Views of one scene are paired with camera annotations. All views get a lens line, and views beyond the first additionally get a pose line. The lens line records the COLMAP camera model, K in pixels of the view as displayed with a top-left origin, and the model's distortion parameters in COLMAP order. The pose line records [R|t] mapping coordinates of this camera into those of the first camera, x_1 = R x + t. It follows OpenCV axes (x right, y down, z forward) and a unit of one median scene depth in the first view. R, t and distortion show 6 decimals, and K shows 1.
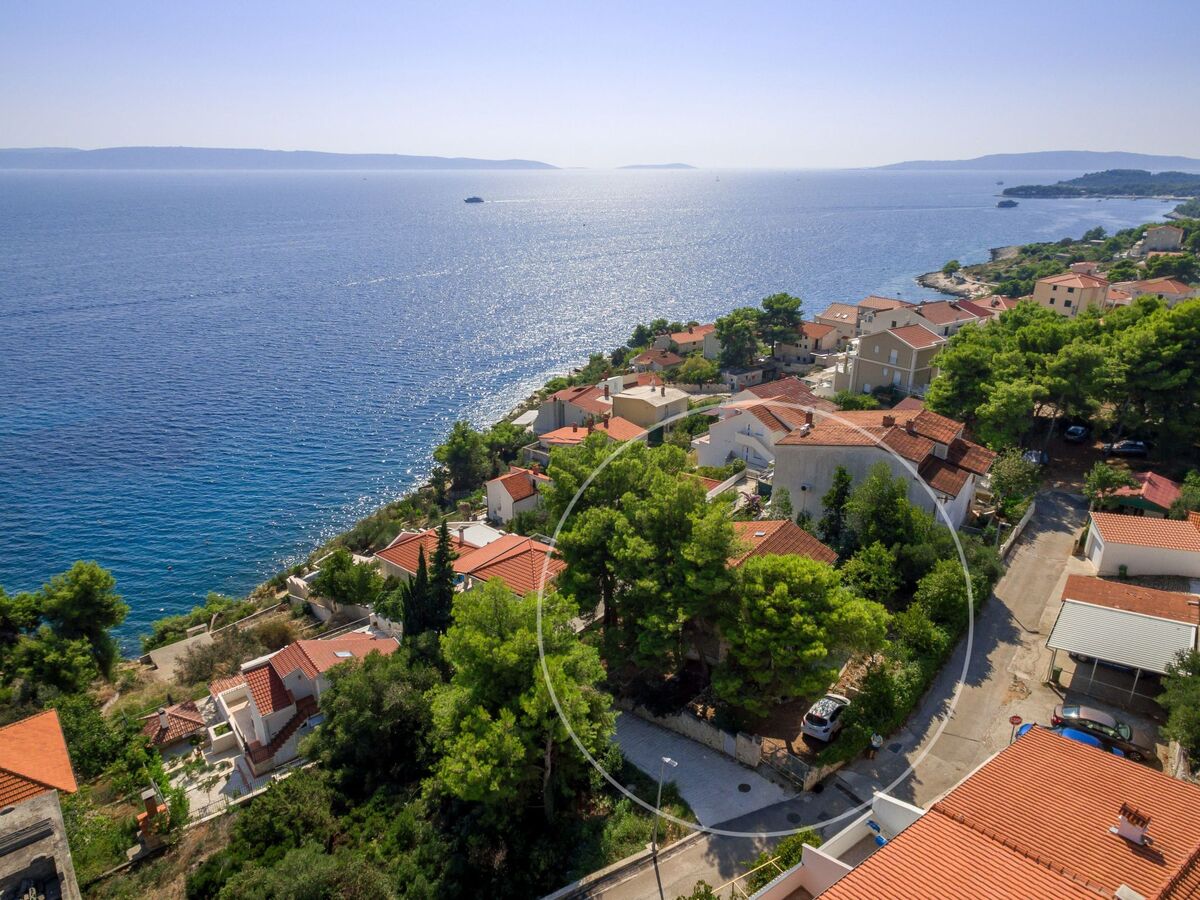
lens RADIAL K [[762.7, 0, 600.0], [0, 762.7, 450.0], [0, 0, 1]] dist [0.005918, 0.002157]
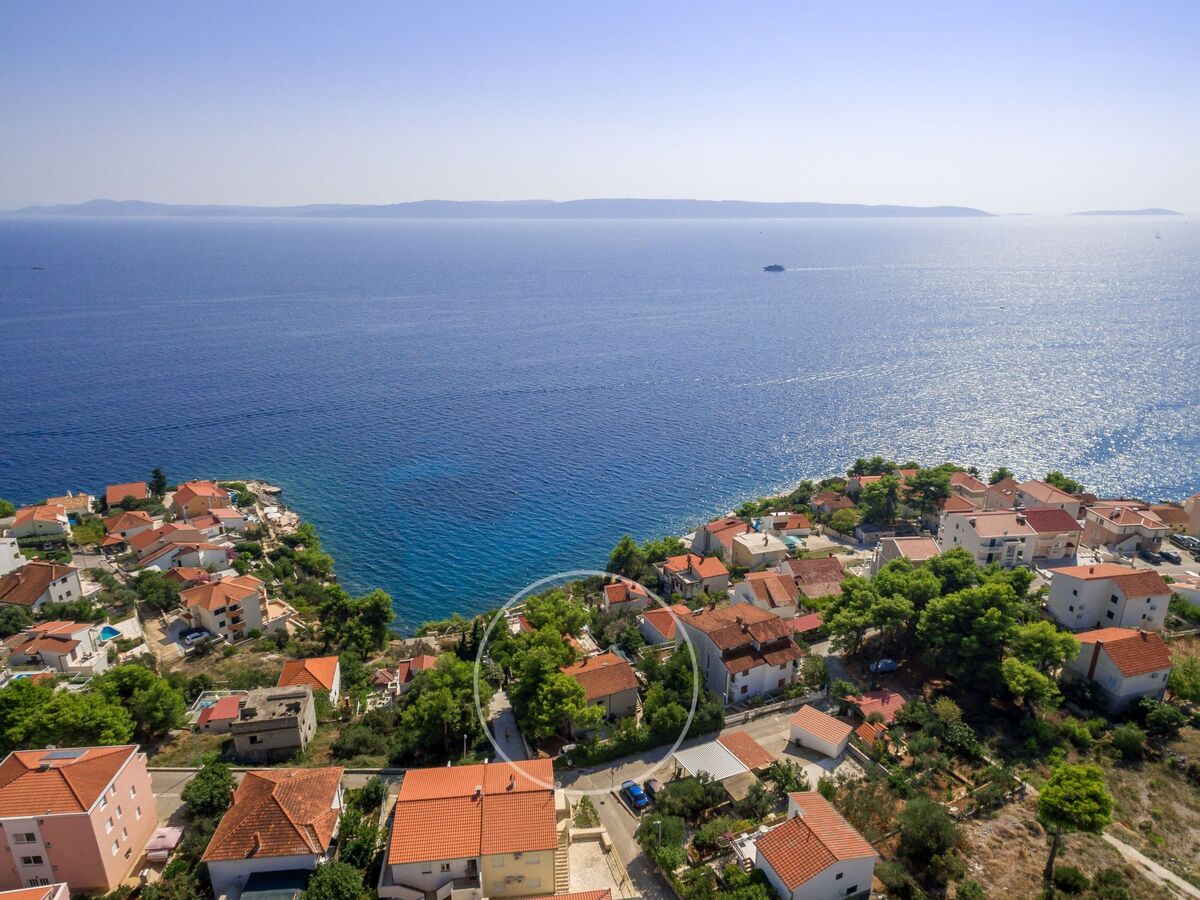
lens RADIAL K [[758.7, 0, 601.8], [0, 758.7, 491.0], [0, 0, 1]] dist [0.007429, 0.002301]
pose [[0.874682, 0.165971, -0.455395, 0.898637], [-0.167176, 0.985196, 0.037962, -0.357326], [0.454954, 0.042927, 0.889480, -0.686868]]
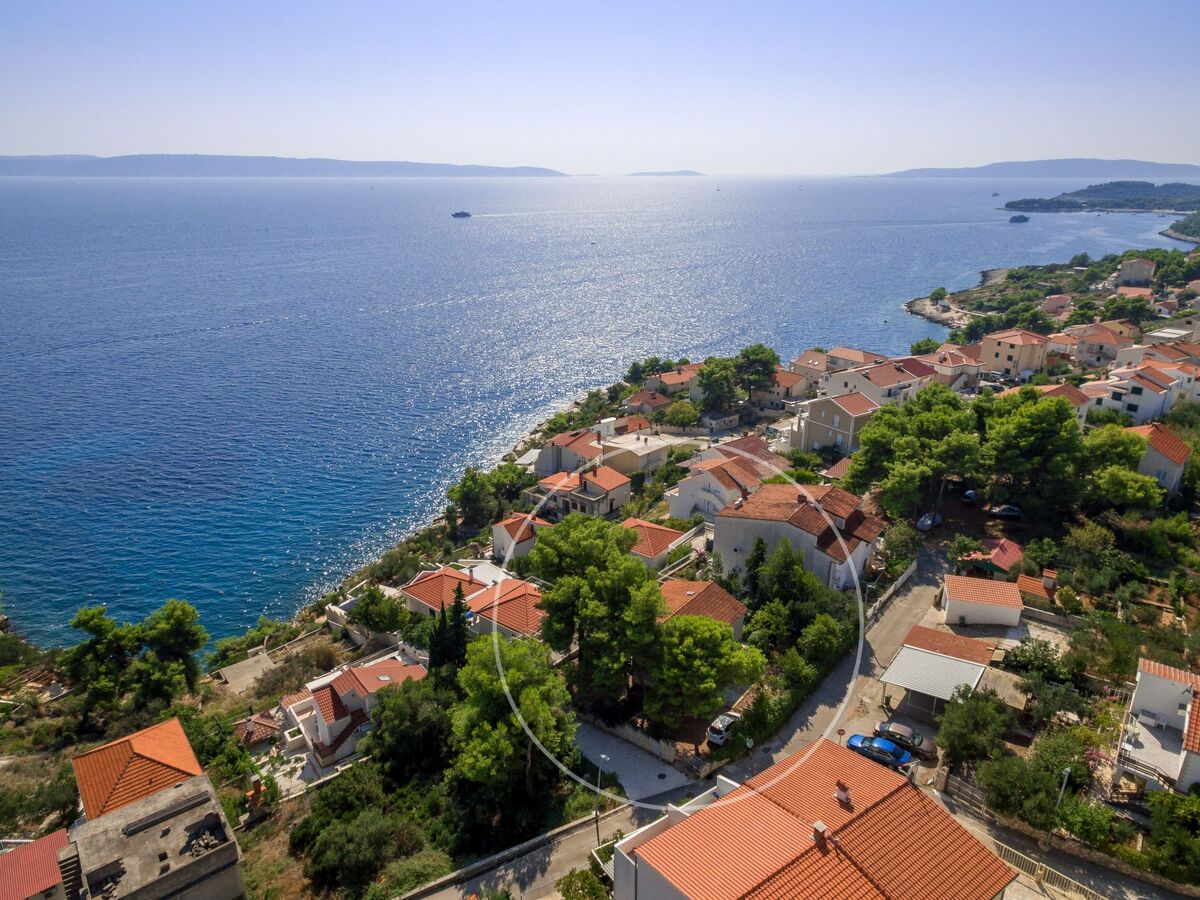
lens RADIAL K [[759.4, 0, 600.0], [0, 759.4, 450.0], [0, 0, 1]] dist [0.007067, 0.001201]
pose [[0.999938, 0.004634, -0.010164, 0.052855], [-0.004695, 0.999971, -0.005976, -0.119591], [0.010136, 0.006023, 0.999930, -0.316488]]
